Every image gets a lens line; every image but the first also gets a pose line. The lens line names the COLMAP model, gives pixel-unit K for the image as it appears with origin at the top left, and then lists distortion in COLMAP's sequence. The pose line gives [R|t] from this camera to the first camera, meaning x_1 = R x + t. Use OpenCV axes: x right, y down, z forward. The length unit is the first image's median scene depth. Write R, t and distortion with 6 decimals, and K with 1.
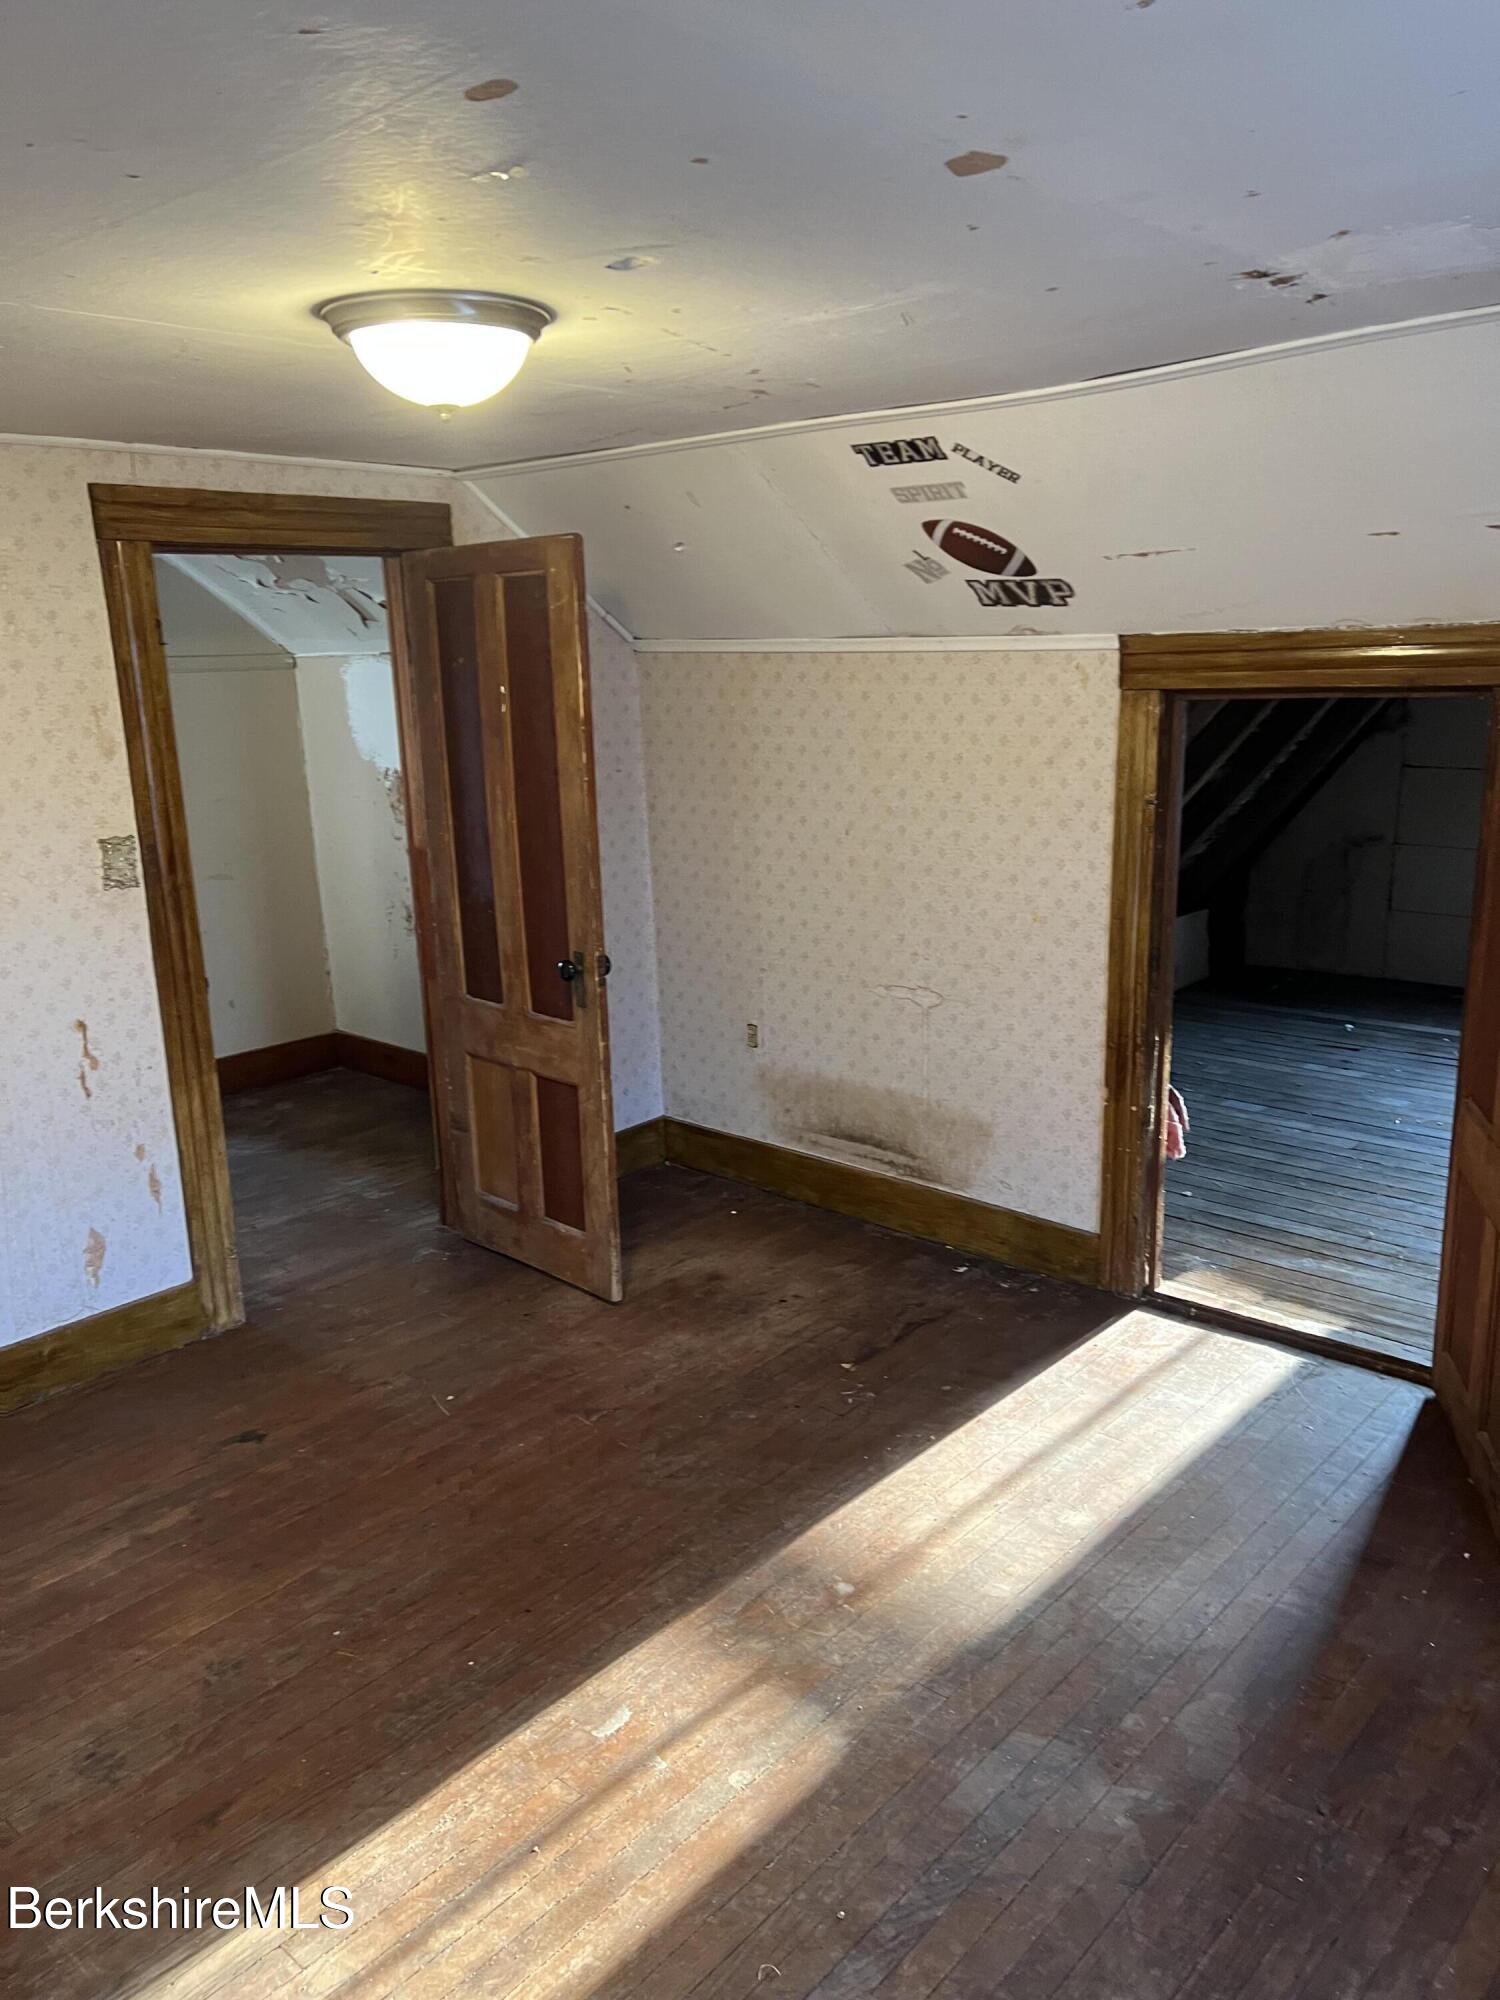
lens RADIAL K [[1501.4, 0, 742.6], [0, 1501.4, 1008.6], [0, 0, 1]] dist [0.012752, 0.002883]
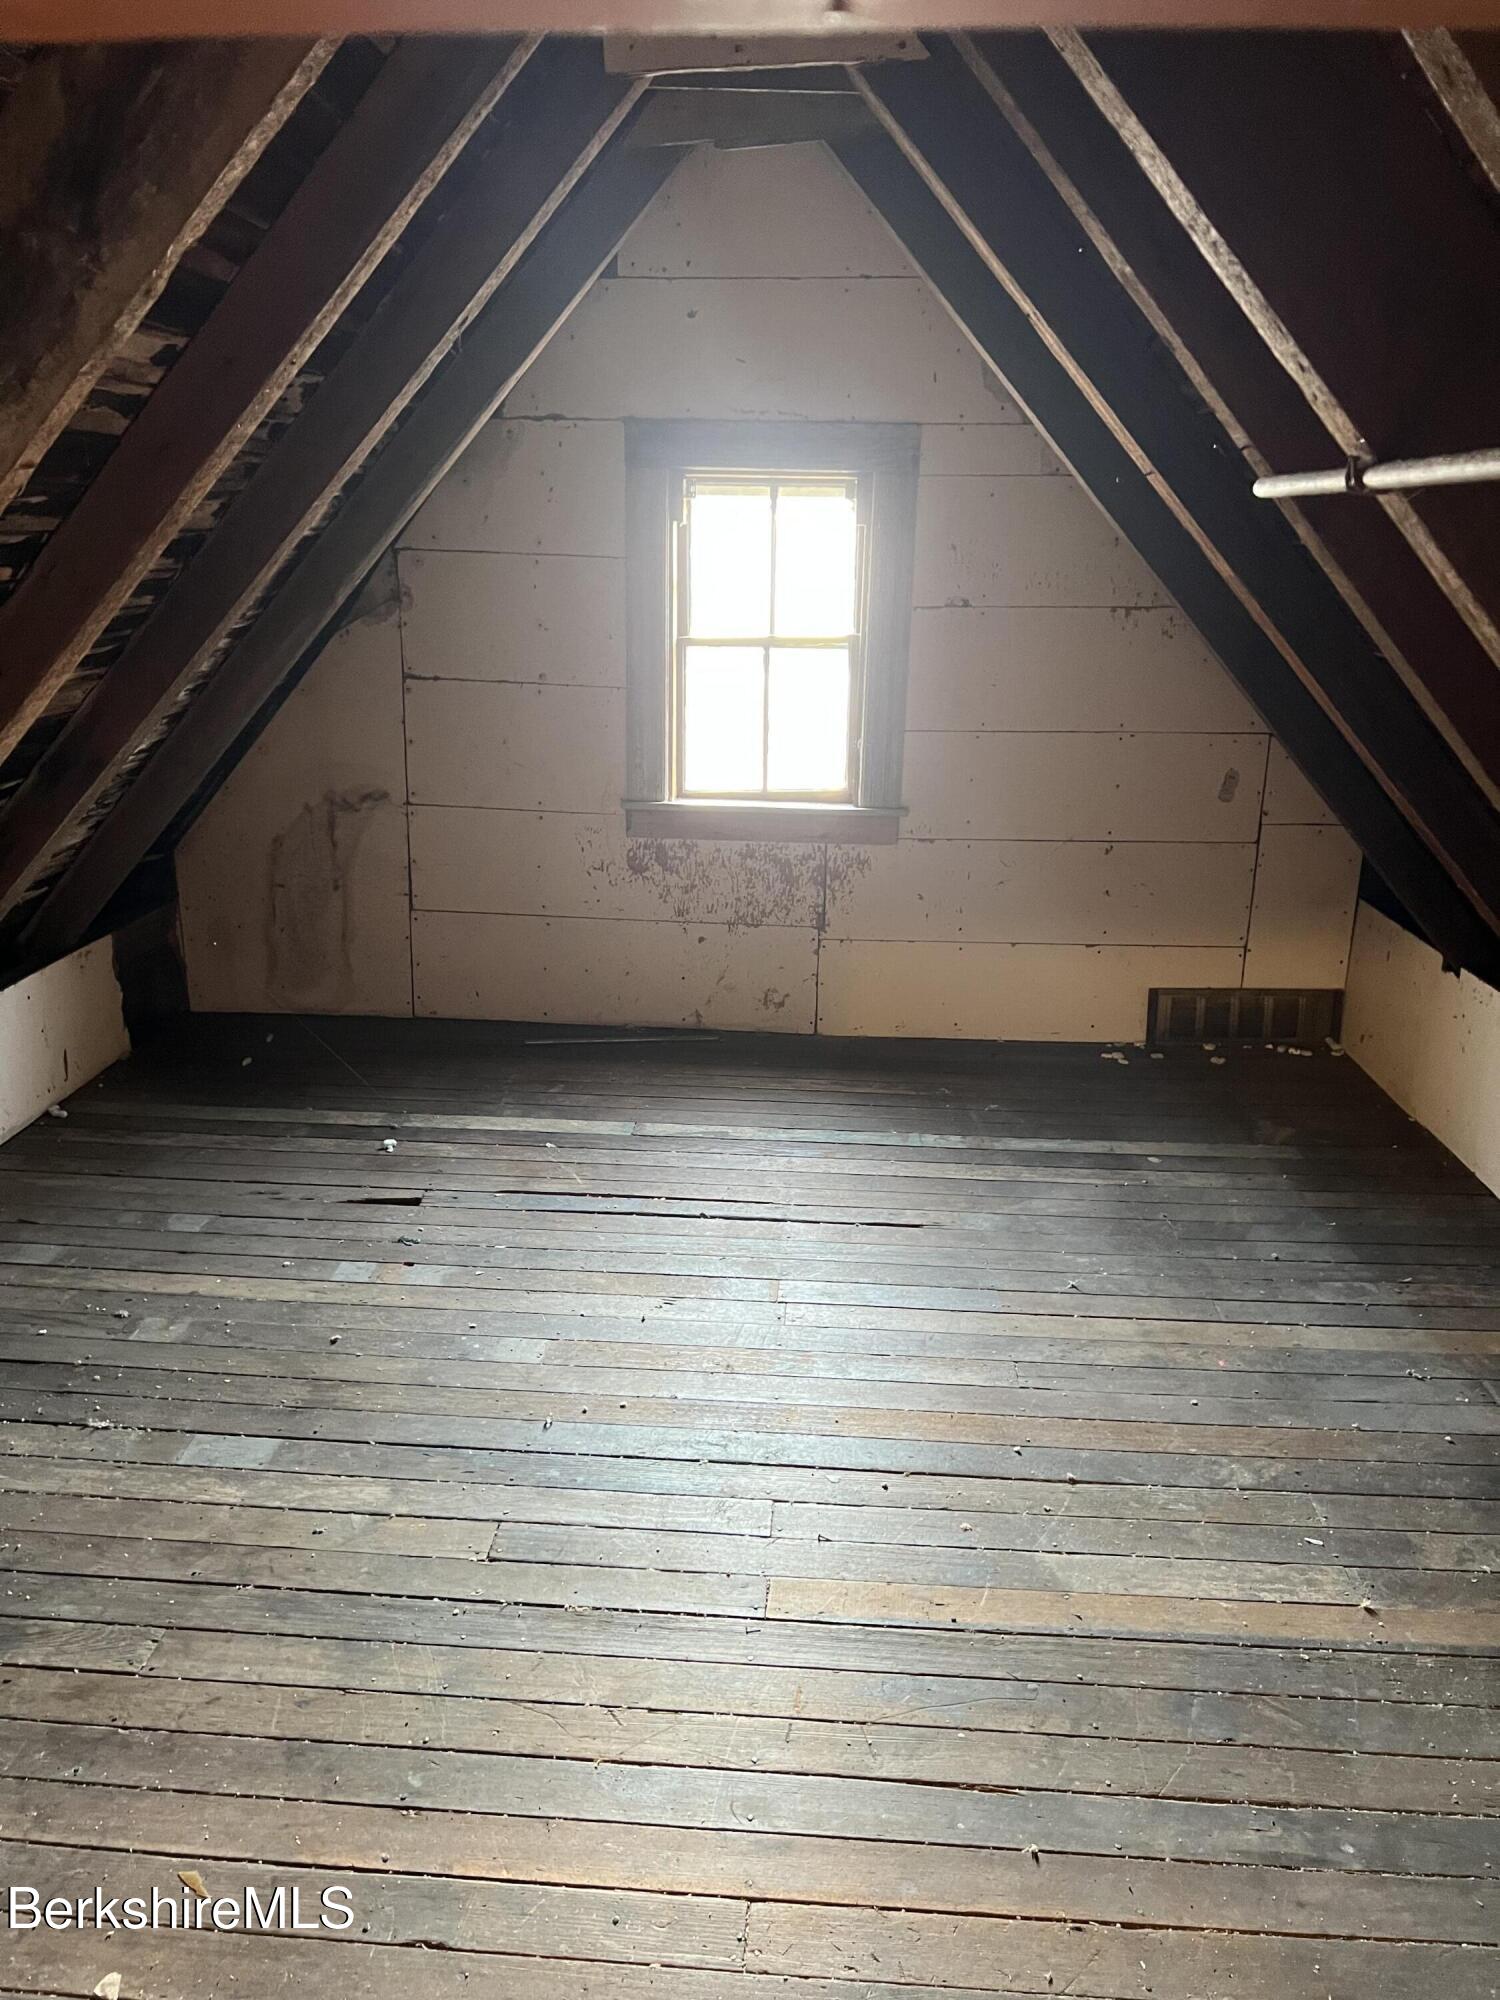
lens RADIAL K [[1501.4, 0, 748.1], [0, 1501.4, 1010.4], [0, 0, 1]] dist [0.012752, 0.002883]
pose [[0.778510, -0.144517, 0.610768, 0.186257], [0.106702, 0.989439, 0.098110, -0.086370], [-0.618496, -0.011209, 0.785708, 0.518855]]
